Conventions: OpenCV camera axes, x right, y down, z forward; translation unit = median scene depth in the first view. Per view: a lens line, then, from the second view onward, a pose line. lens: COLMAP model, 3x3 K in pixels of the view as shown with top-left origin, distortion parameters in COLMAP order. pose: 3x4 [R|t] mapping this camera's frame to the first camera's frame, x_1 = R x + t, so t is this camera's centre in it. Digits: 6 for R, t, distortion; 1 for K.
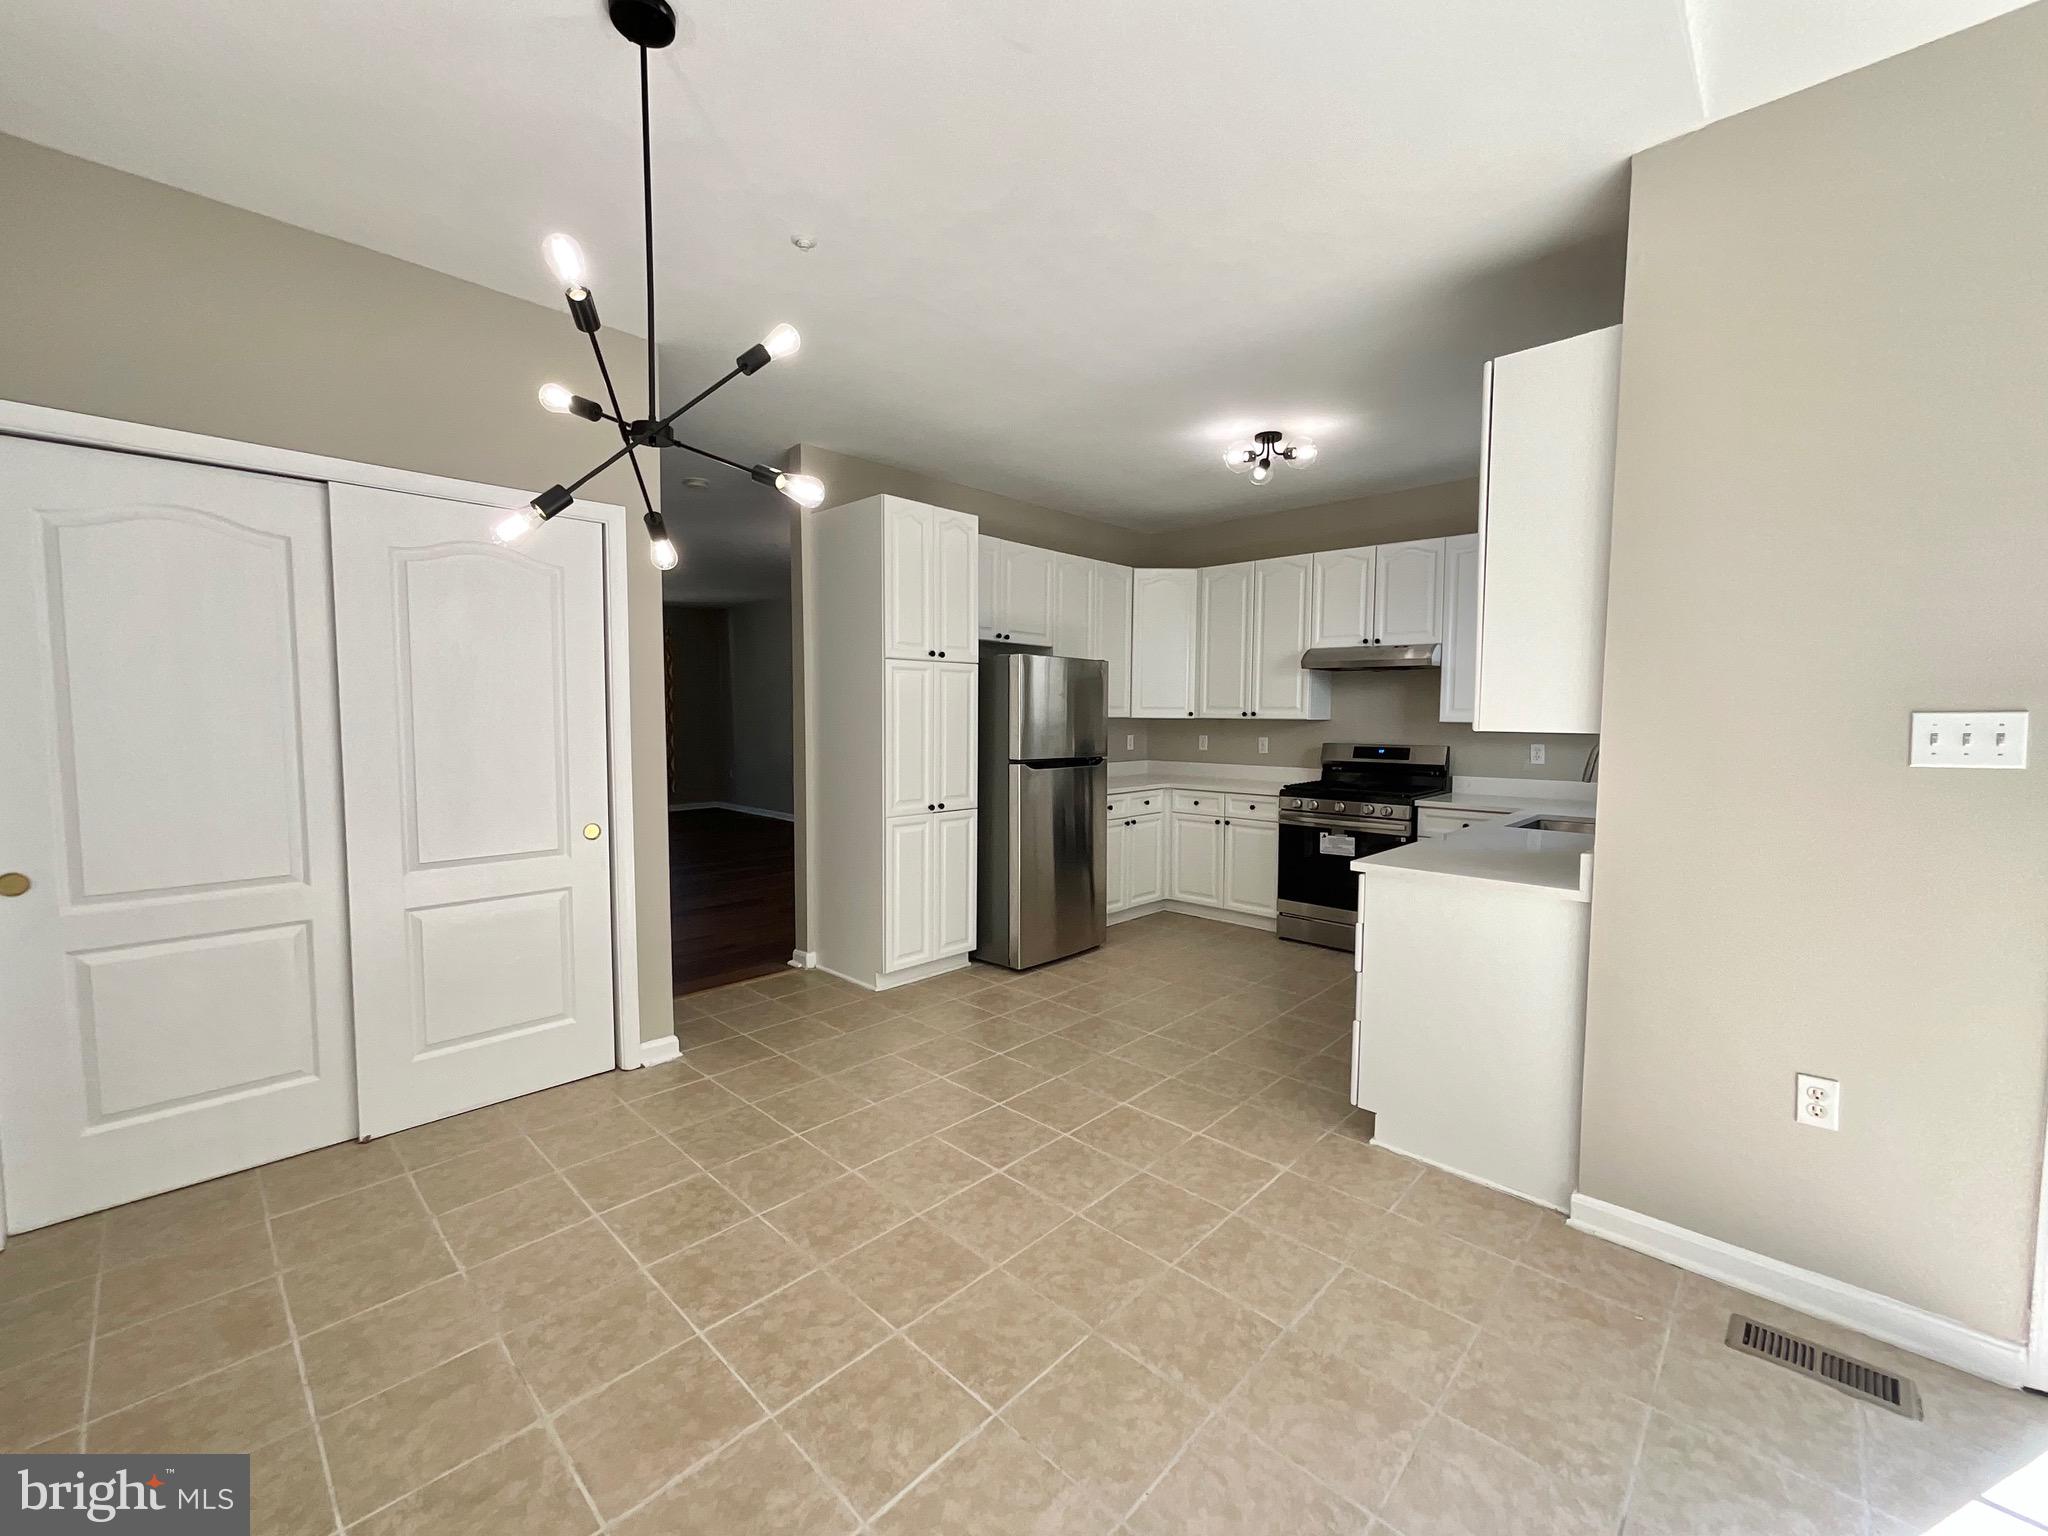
lens RADIAL K [[833.3, 0, 1024.0], [0, 833.3, 768.0], [0, 0, 1]] dist [0.001419, 0.000416]
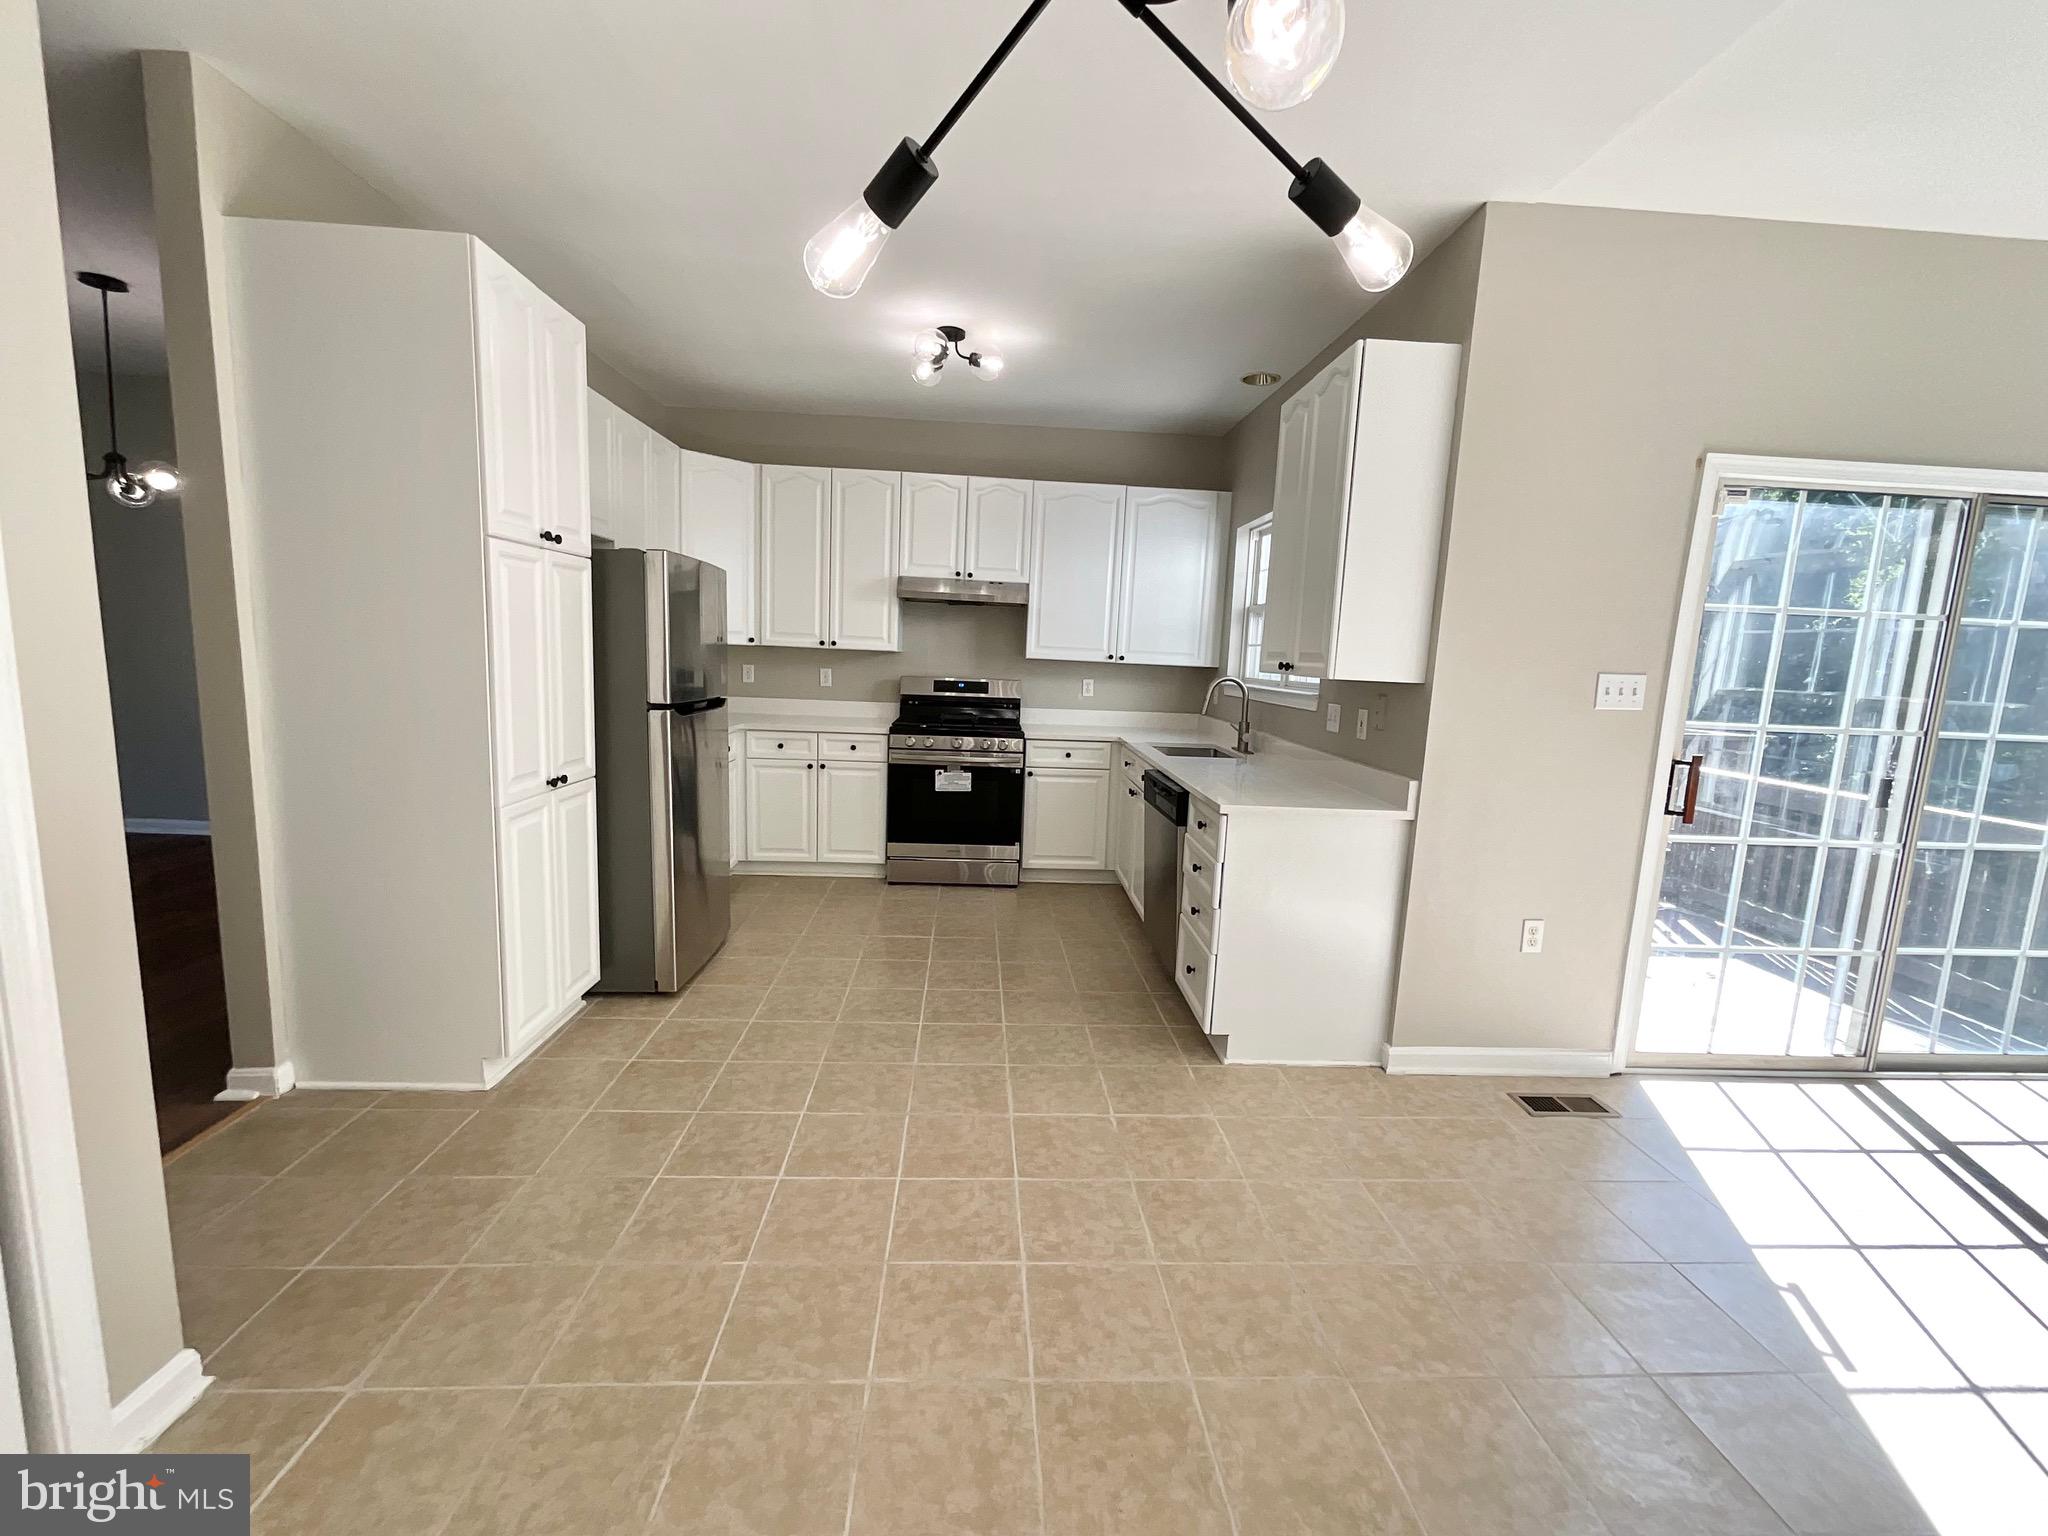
lens RADIAL K [[830.5, 0, 1023.5], [0, 830.5, 769.3], [0, 0, 1]] dist [-0.002323, 0.000149]
pose [[0.684288, -0.079057, 0.724913, -0.306142], [0.009115, 0.994955, 0.099903, -0.021532], [-0.729154, -0.061755, 0.681557, 0.291012]]
